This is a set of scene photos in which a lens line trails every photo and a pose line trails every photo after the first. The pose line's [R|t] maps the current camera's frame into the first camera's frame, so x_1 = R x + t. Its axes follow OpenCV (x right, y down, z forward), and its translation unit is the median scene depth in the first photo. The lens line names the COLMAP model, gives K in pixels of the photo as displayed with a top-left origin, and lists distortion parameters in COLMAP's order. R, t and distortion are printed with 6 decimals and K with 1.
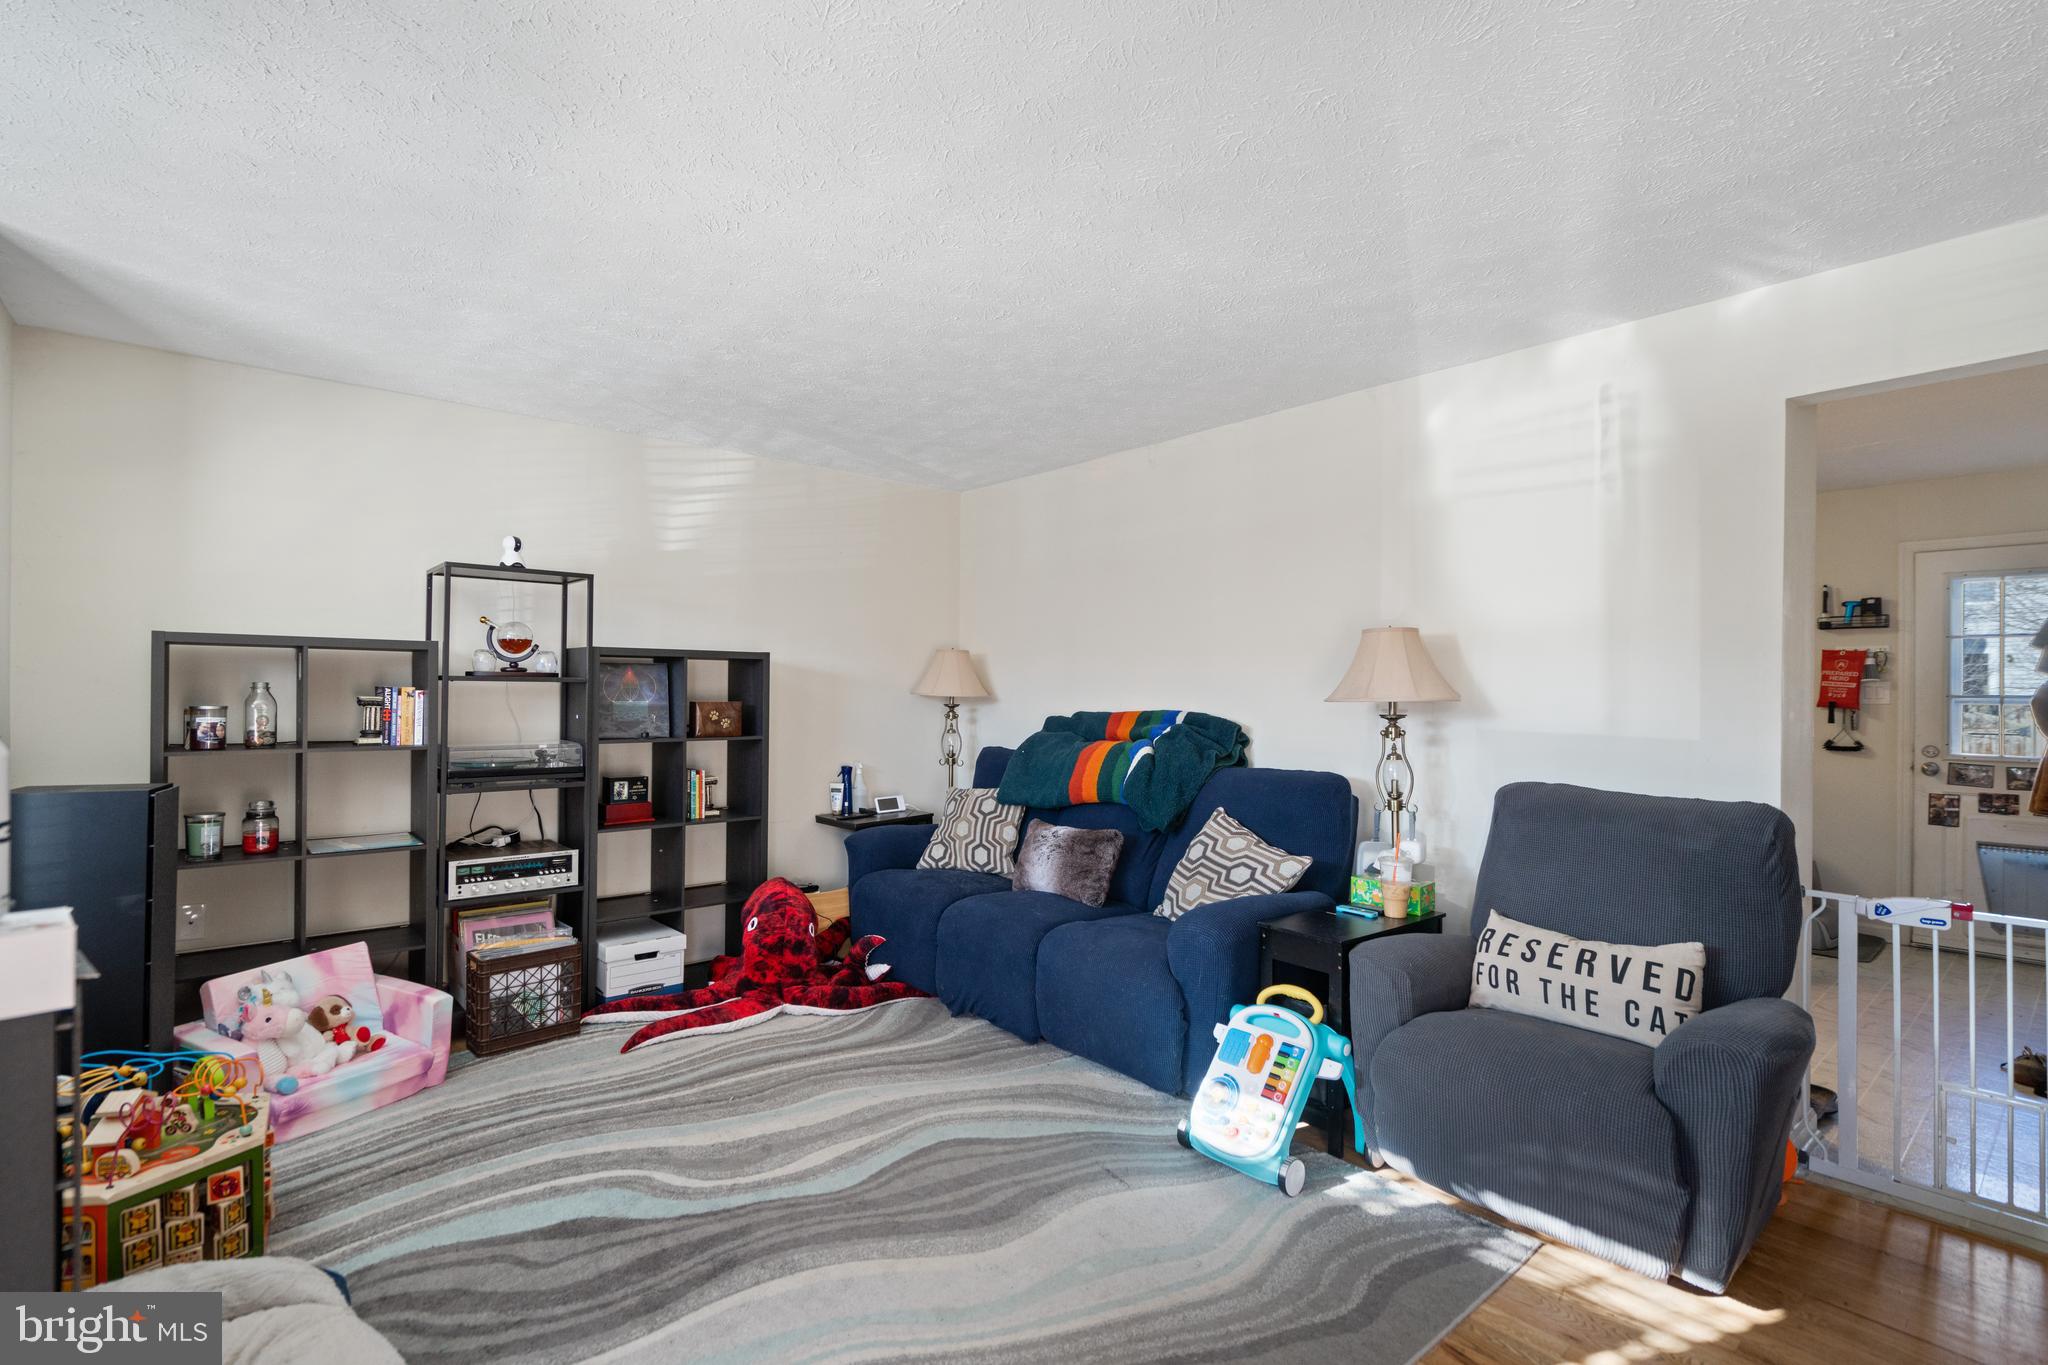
lens RADIAL K [[949.8, 0, 1013.3], [0, 949.8, 696.5], [0, 0, 1]] dist [-0.003230, 0.000720]
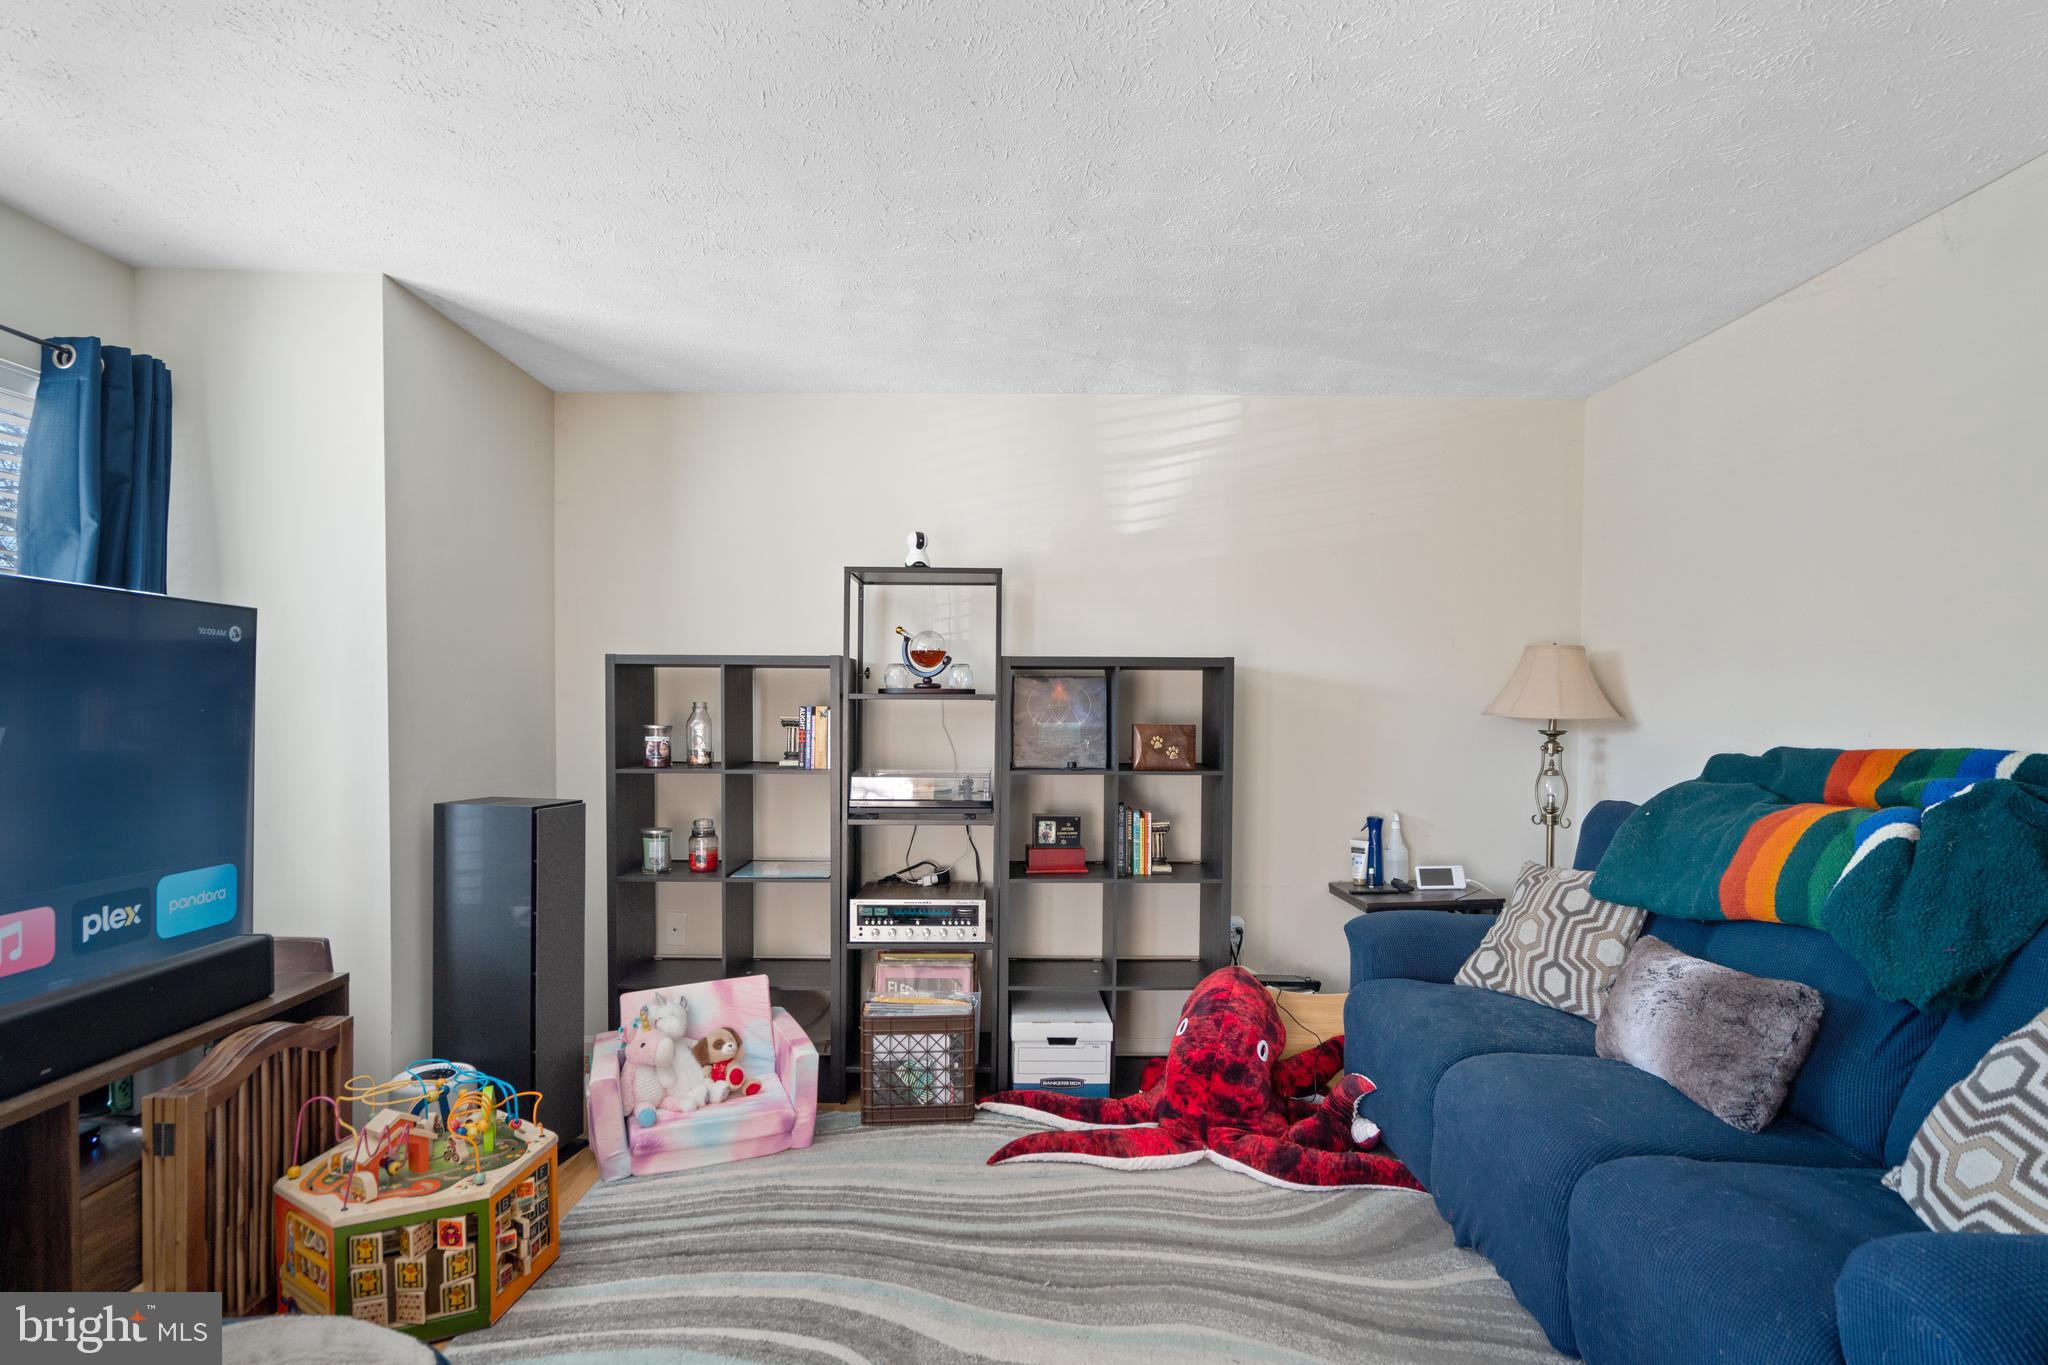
lens RADIAL K [[1022.2, 0, 1014.6], [0, 1022.2, 737.9], [0, 0, 1]] dist [-0.000278, 0.001867]
pose [[0.765742, 0.015406, -0.642963, 0.136671], [-0.002598, 0.999779, 0.020862, -0.000462], [0.643143, -0.014305, 0.765613, 0.325725]]
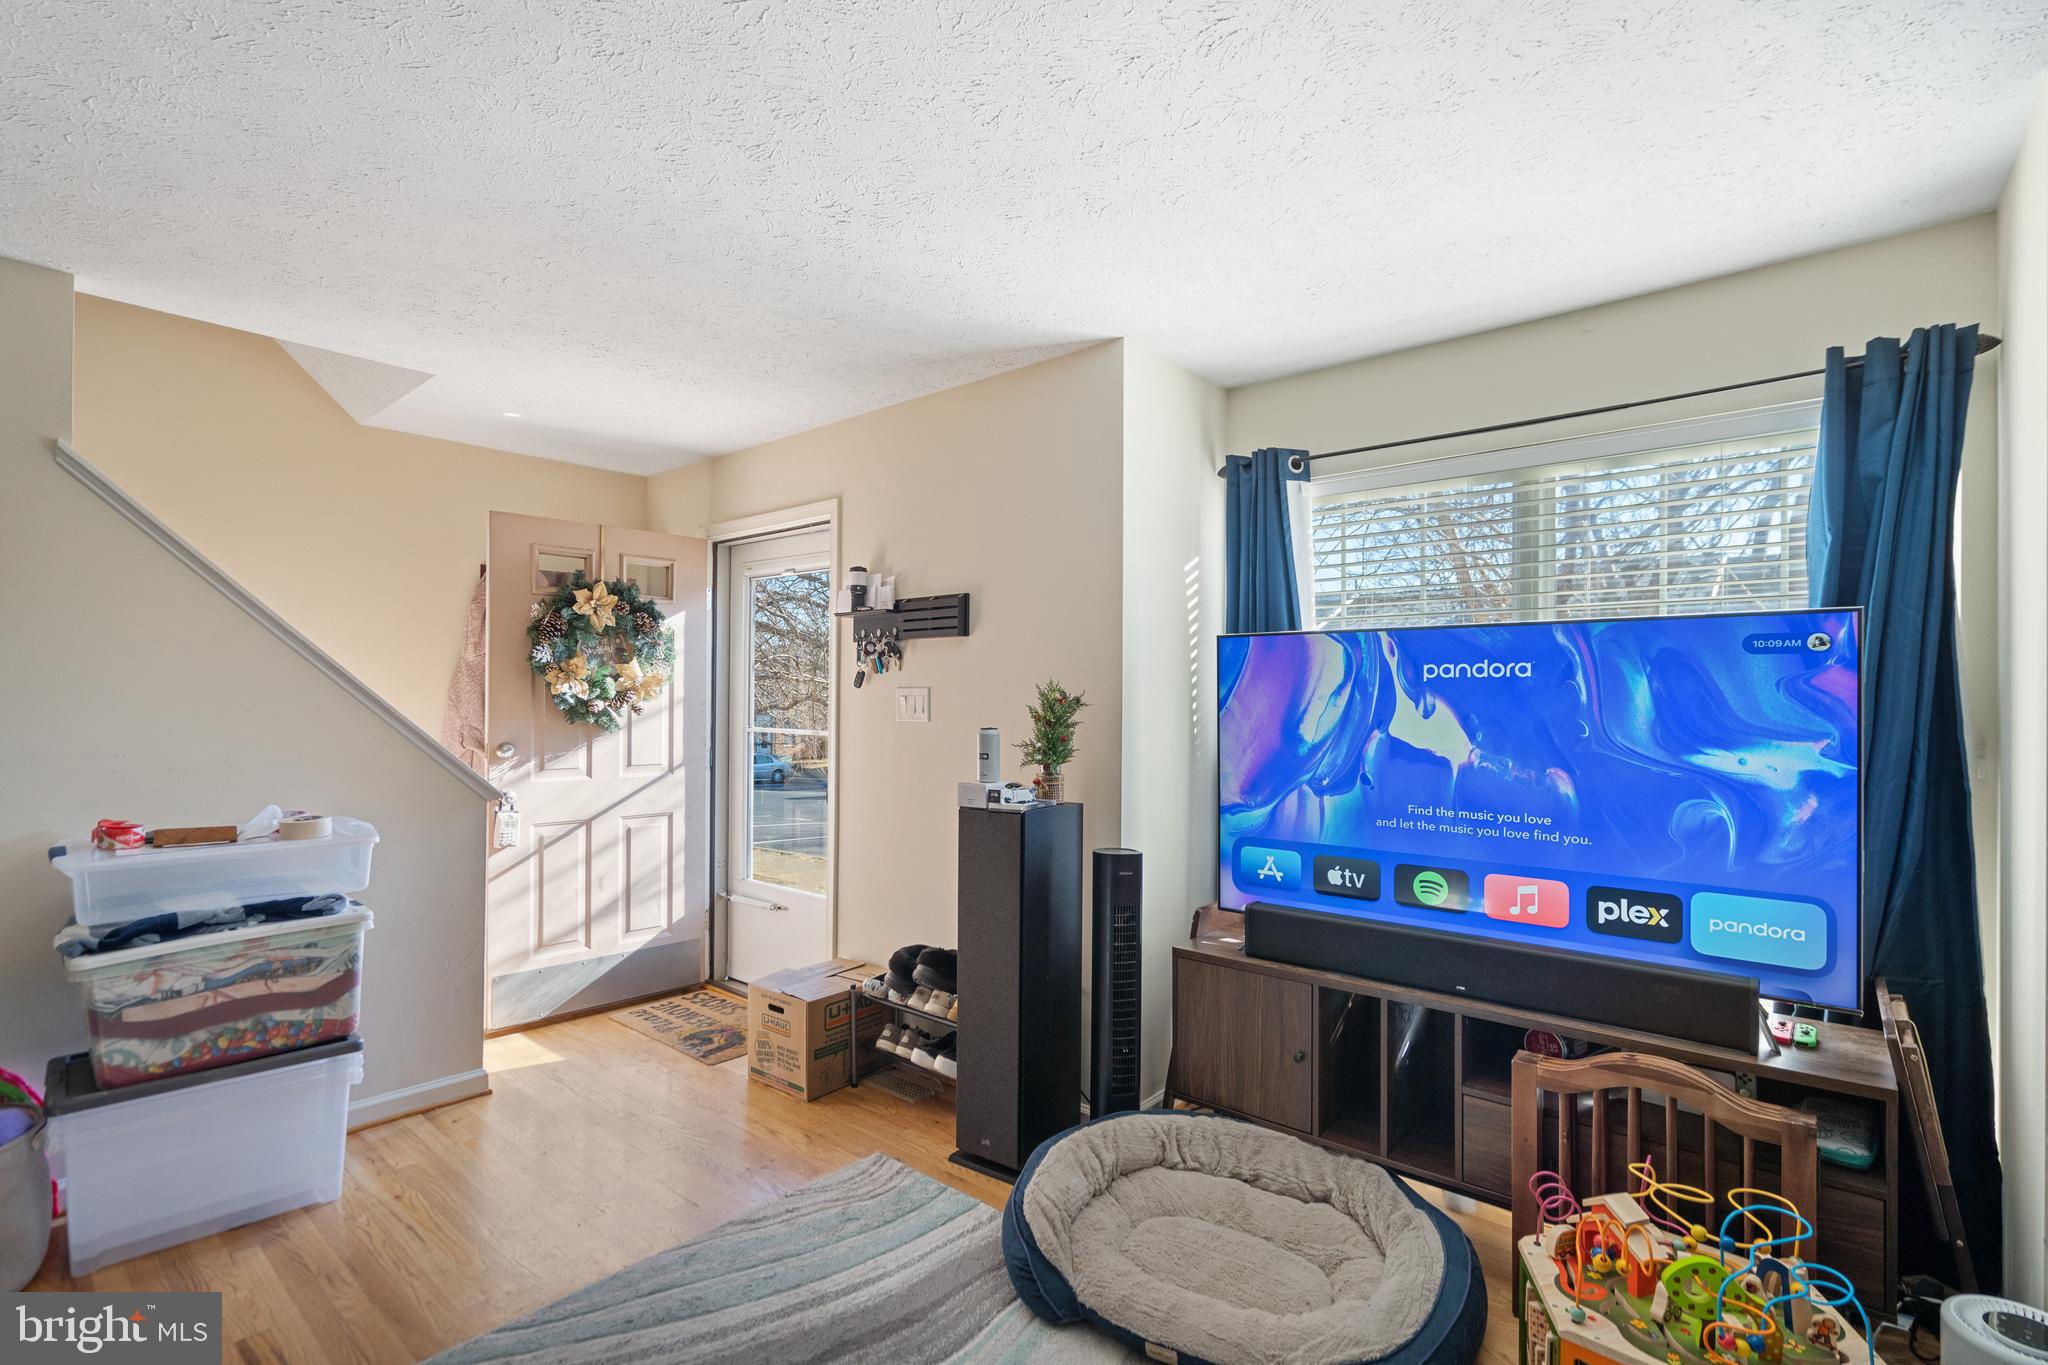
lens RADIAL K [[949.8, 0, 1013.3], [0, 949.8, 696.5], [0, 0, 1]] dist [-0.003230, 0.000720]
pose [[-0.987306, -0.009589, -0.158542, -0.135948], [-0.009993, 0.999949, 0.001751, -0.017914], [0.158517, 0.003313, -0.987351, 0.951849]]
